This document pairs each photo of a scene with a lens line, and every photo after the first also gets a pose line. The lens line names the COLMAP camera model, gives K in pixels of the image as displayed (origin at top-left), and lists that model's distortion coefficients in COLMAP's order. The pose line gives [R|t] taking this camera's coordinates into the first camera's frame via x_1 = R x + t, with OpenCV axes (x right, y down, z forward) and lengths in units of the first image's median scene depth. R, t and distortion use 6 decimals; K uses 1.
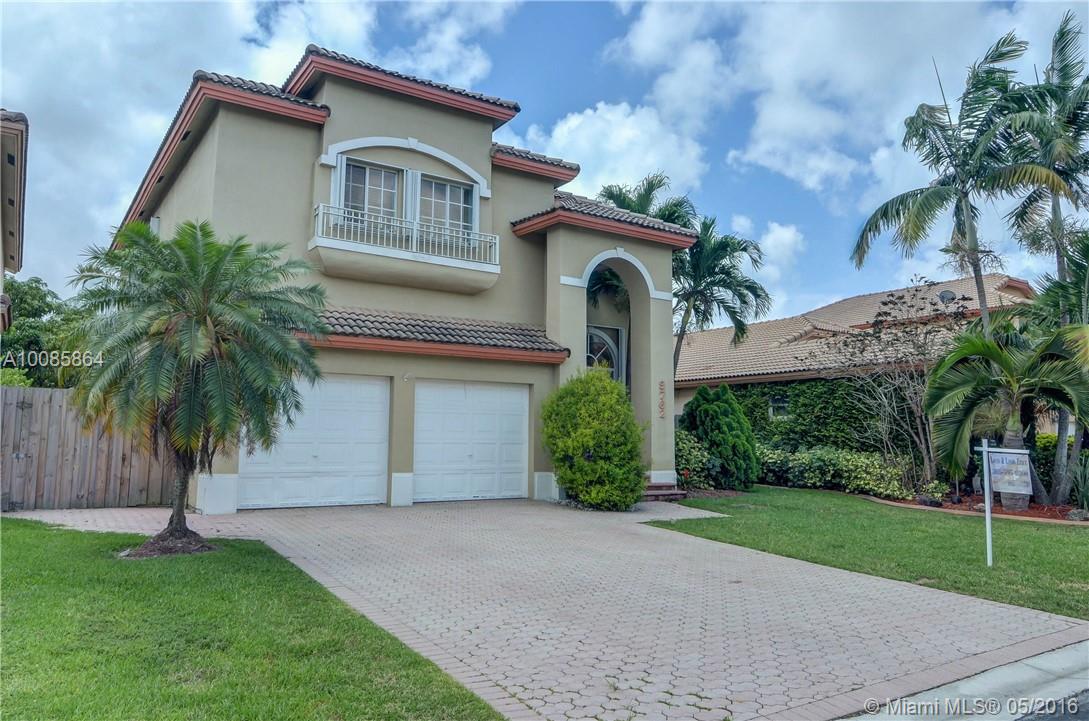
lens RADIAL K [[763.4, 0, 538.8], [0, 763.4, 346.8], [0, 0, 1]] dist [0.006236, -0.029352]
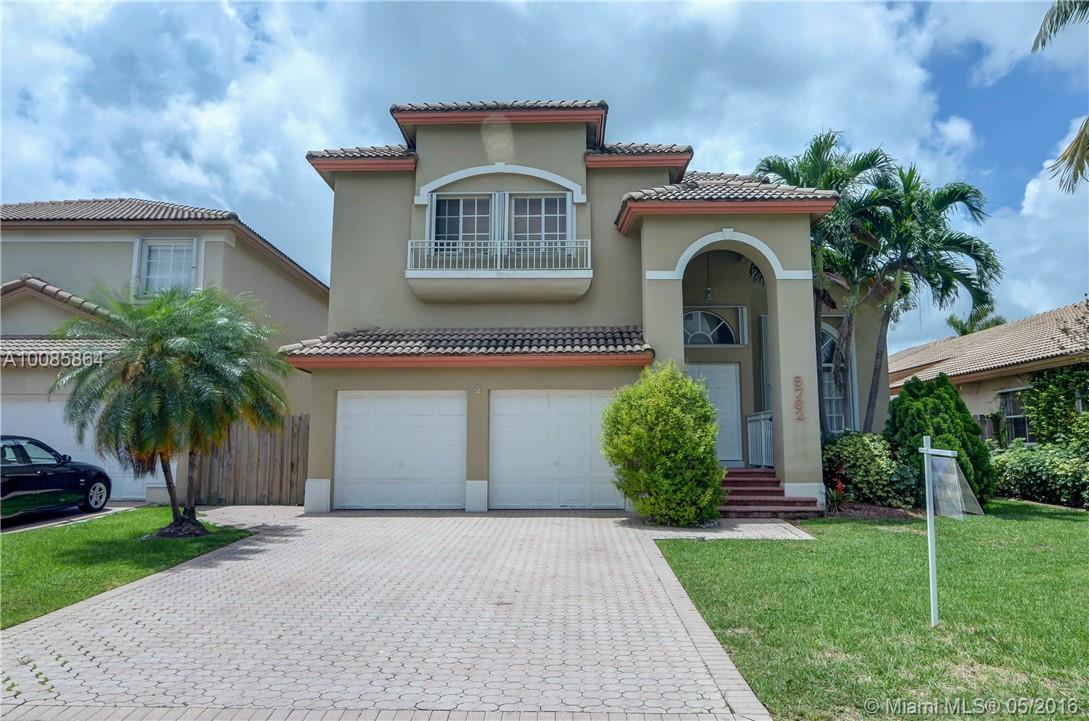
lens RADIAL K [[763.4, 0, 538.8], [0, 763.4, 346.8], [0, 0, 1]] dist [0.006236, -0.029352]
pose [[0.818697, -0.088507, -0.567364, 0.370783], [0.078009, 0.996033, -0.042812, 0.023900], [0.568902, -0.009209, 0.822354, 0.132508]]
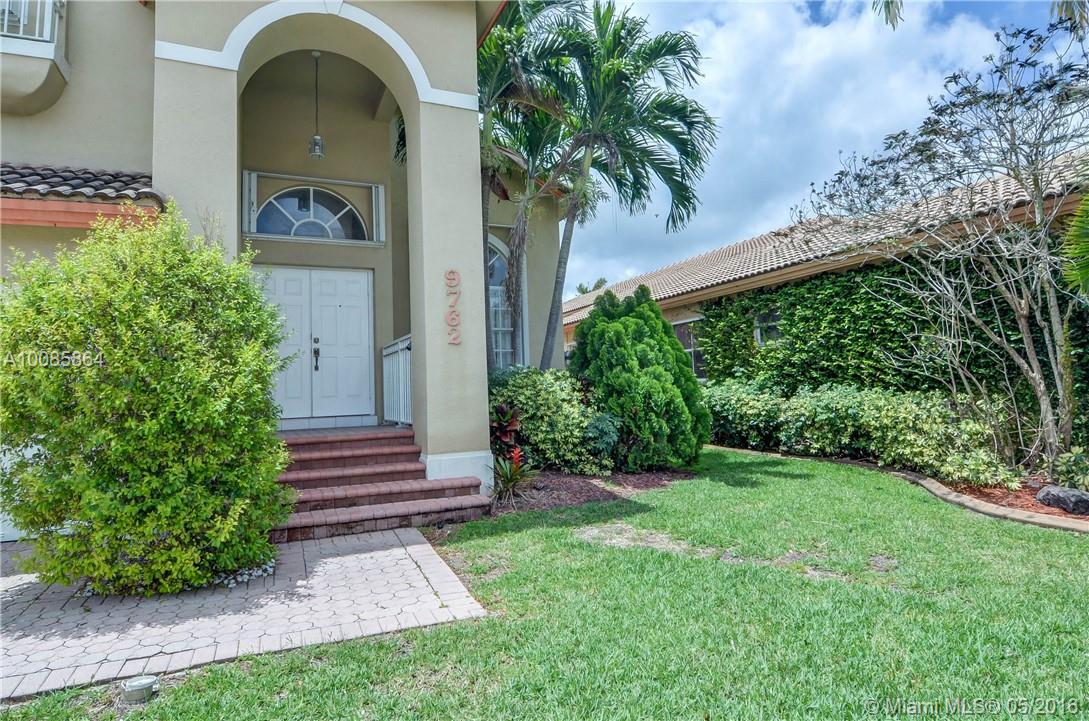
lens RADIAL K [[603.7, 0, 534.6], [0, 603.7, 346.1], [0, 0, 1]] dist [-0.016144, -0.001650]
pose [[0.984381, -0.060539, -0.165315, 0.248925], [0.068330, 0.996785, 0.041850, 0.073329], [0.162250, -0.052493, 0.985353, 0.568926]]
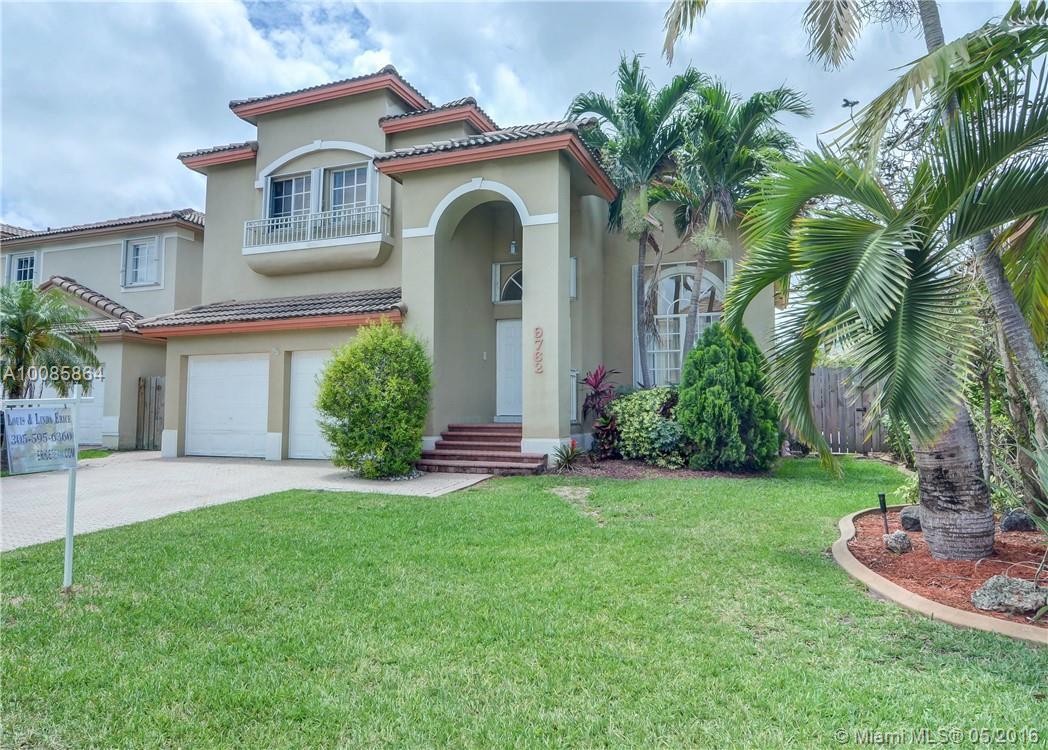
lens RADIAL K [[673.8, 0, 524.3], [0, 673.8, 363.2], [0, 0, 1]] dist [-0.002143, -0.001194]
pose [[0.577657, -0.067011, -0.813524, 0.656825], [0.104125, 0.994532, -0.007985, 0.078481], [0.809611, -0.080096, 0.581476, 0.523292]]
